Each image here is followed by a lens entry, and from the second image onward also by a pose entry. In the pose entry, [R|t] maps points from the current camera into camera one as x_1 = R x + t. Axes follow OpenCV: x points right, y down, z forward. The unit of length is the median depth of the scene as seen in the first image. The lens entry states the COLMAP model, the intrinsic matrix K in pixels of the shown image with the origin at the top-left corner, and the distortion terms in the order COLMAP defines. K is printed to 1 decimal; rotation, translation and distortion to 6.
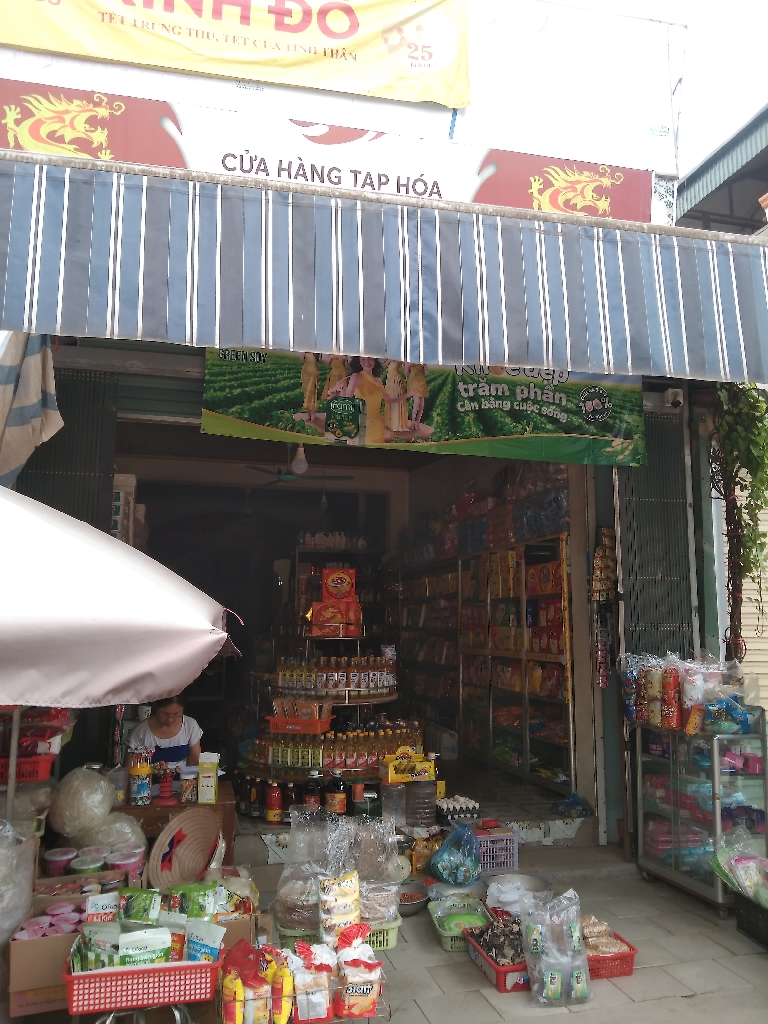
lens RADIAL K [[843.5, 0, 378.9], [0, 843.5, 498.5], [0, 0, 1]] dist [0.113785, -0.208980]
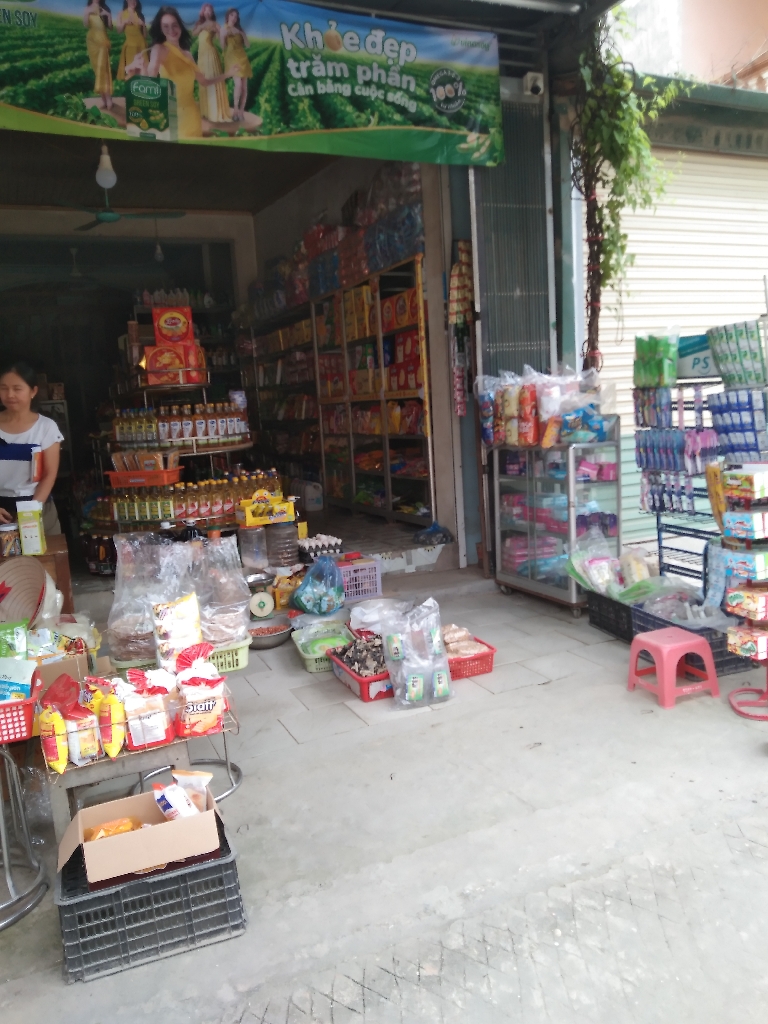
lens RADIAL K [[843.5, 0, 378.9], [0, 843.5, 498.5], [0, 0, 1]] dist [0.113785, -0.208980]
pose [[0.985915, -0.084562, 0.144297, 0.024629], [0.044621, 0.964486, 0.260339, 0.062565], [-0.161187, -0.250234, 0.954674, 0.075417]]
